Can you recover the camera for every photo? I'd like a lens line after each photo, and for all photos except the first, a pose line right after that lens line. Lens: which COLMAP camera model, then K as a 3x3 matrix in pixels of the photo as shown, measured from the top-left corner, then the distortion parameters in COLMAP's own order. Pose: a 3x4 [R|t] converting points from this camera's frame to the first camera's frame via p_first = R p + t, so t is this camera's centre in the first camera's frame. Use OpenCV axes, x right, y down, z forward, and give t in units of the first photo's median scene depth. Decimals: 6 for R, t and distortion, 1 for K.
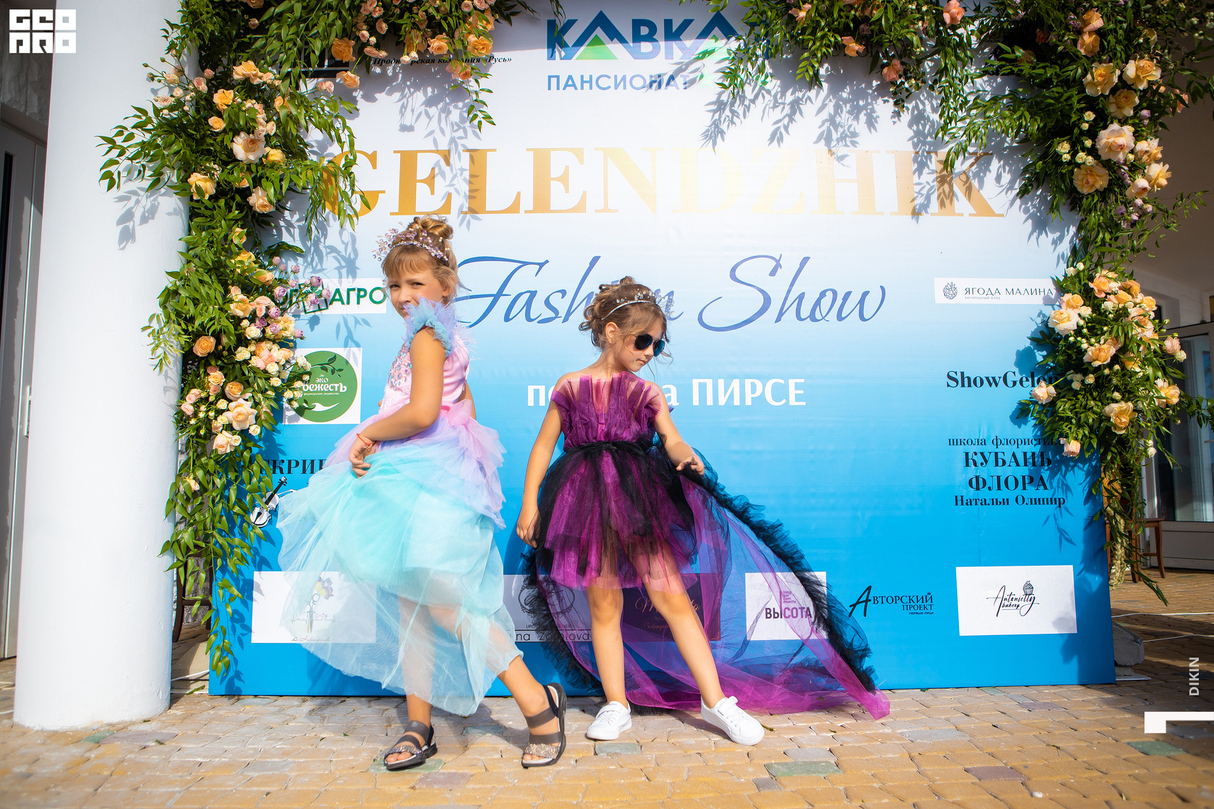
lens RADIAL K [[919.6, 0, 604.9], [0, 919.6, 420.3], [0, 0, 1]] dist [-0.088573, 0.068166]
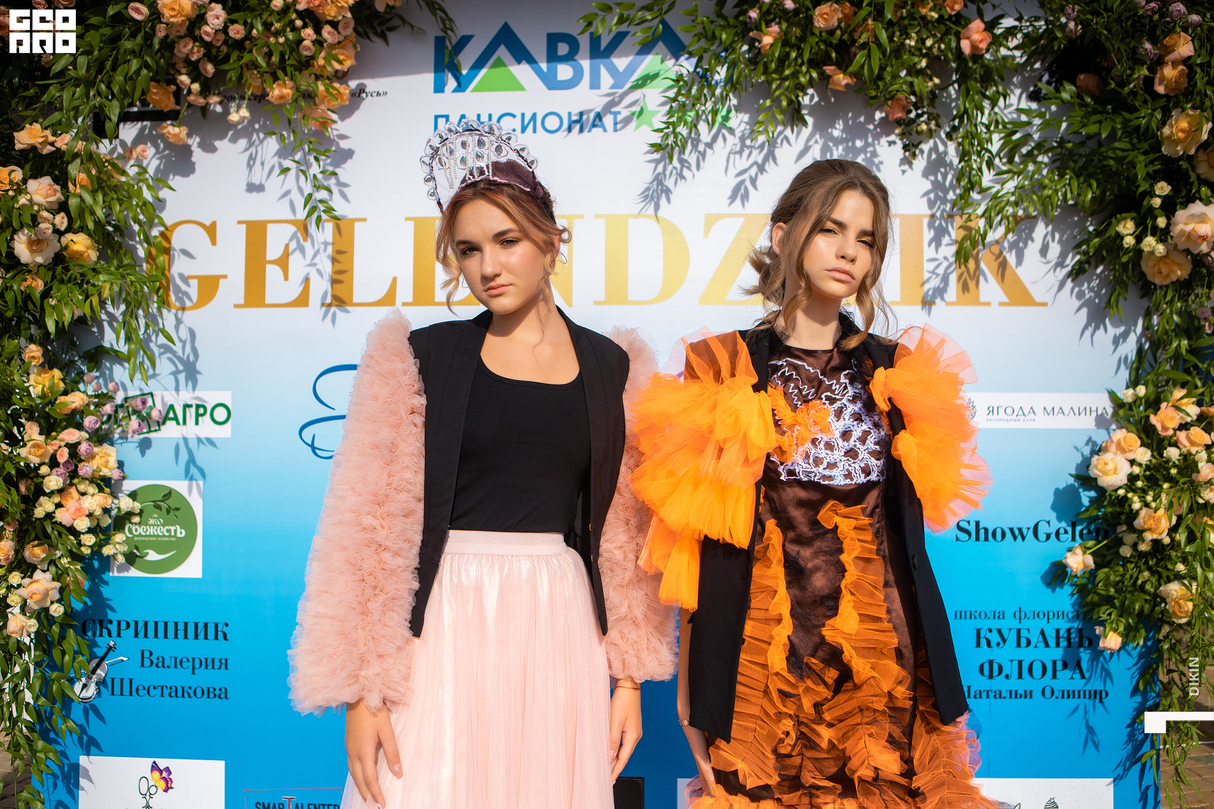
lens RADIAL K [[1112.7, 0, 625.8], [0, 1112.7, 382.2], [0, 0, 1]] dist [-0.082344, 0.068595]
pose [[0.997144, 0.007792, -0.075122, 0.172994], [-0.000633, 0.995491, 0.094855, -0.255955], [0.075522, -0.094537, 0.992653, 0.084965]]
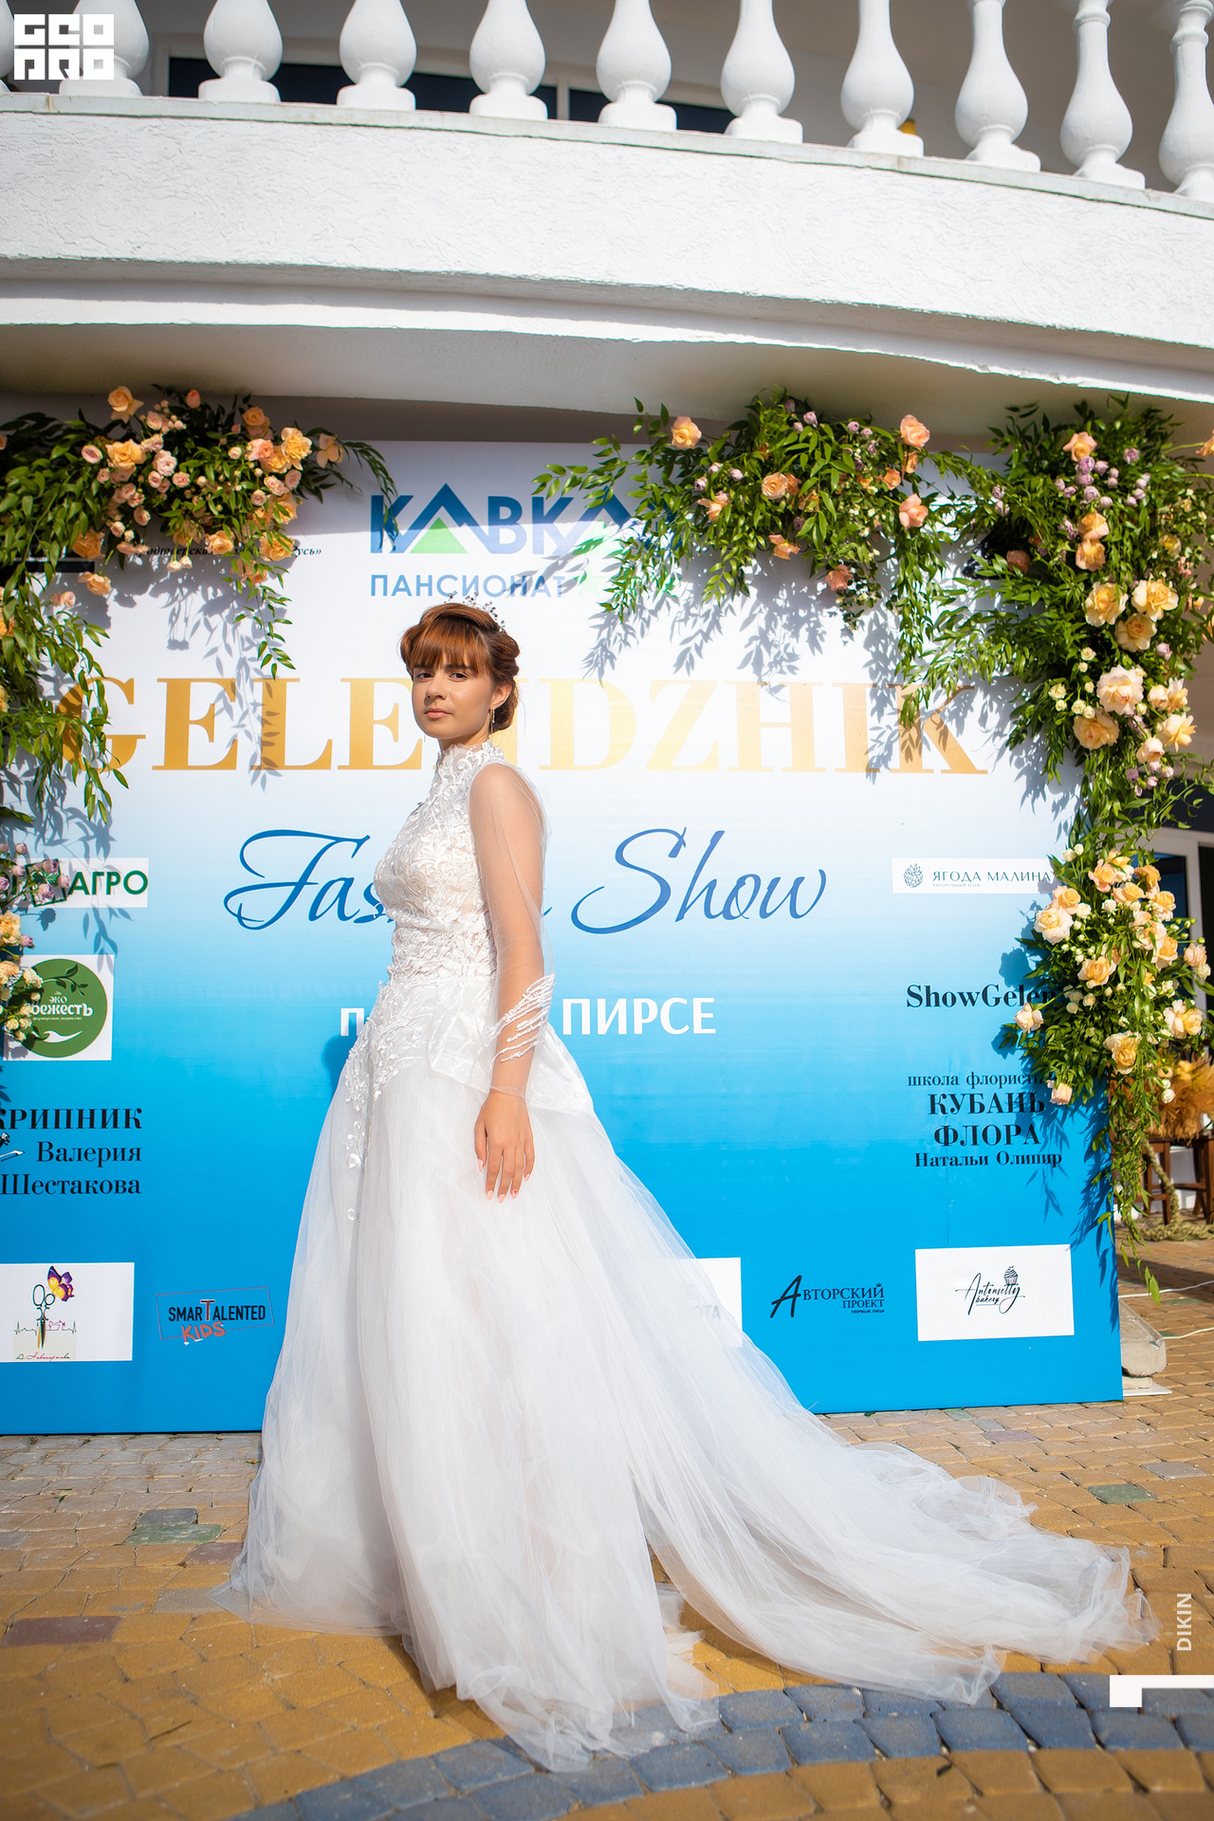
lens RADIAL K [[1576.0, 0, 621.9], [0, 1576.0, 874.9], [0, 0, 1]] dist [-0.087020, 0.086156]
pose [[0.997995, 0.003286, 0.063208, 0.061320], [-0.002525, 0.999923, -0.012119, -0.129338], [-0.063243, 0.011935, 0.997927, -0.275966]]
